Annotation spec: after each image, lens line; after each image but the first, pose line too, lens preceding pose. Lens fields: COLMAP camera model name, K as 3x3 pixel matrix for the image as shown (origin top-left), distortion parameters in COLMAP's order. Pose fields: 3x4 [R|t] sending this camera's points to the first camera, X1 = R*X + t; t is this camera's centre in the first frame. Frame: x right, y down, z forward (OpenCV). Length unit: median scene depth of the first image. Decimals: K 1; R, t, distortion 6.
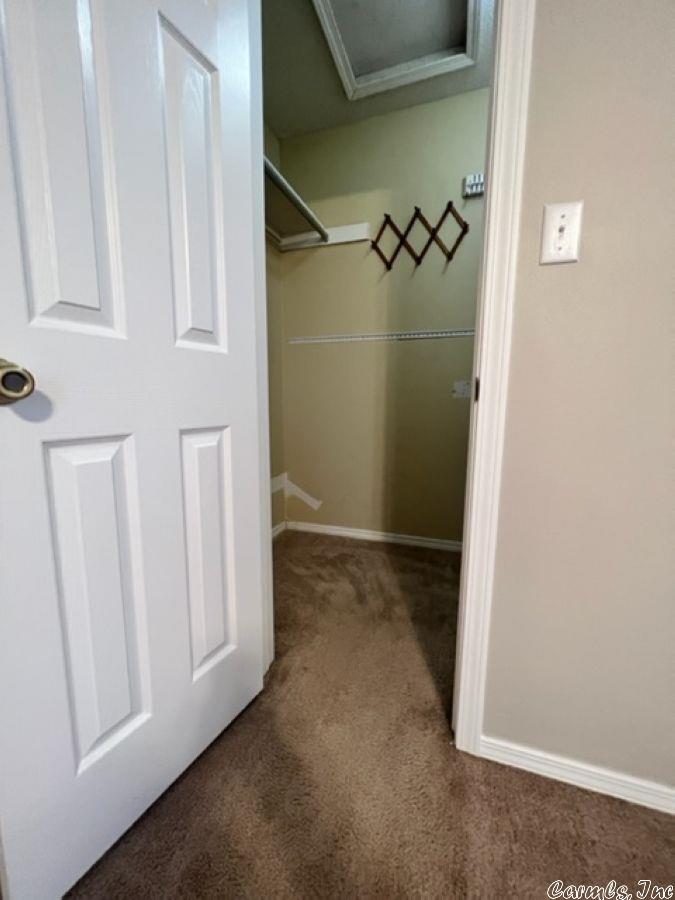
lens RADIAL K [[359.8, 0, 339.2], [0, 359.8, 448.6], [0, 0, 1]] dist [0.005801, 0.000175]
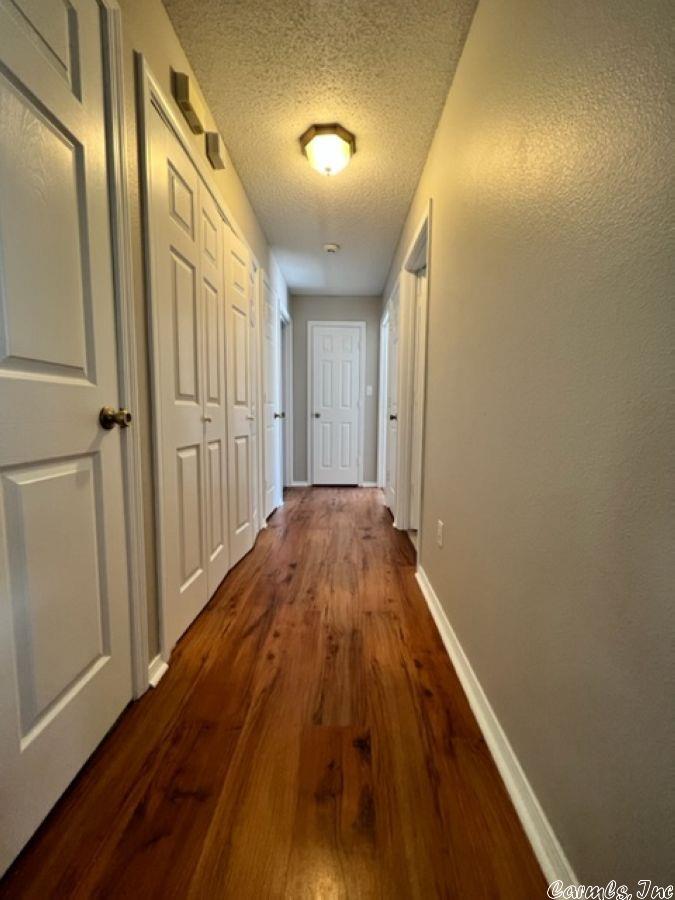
lens RADIAL K [[359.8, 0, 339.2], [0, 359.8, 448.6], [0, 0, 1]] dist [0.005801, 0.000175]
pose [[0.891794, -0.021620, 0.451925, -0.320443], [0.063381, 0.994978, -0.077472, 0.092027], [-0.447981, 0.097733, 0.888685, -0.623733]]
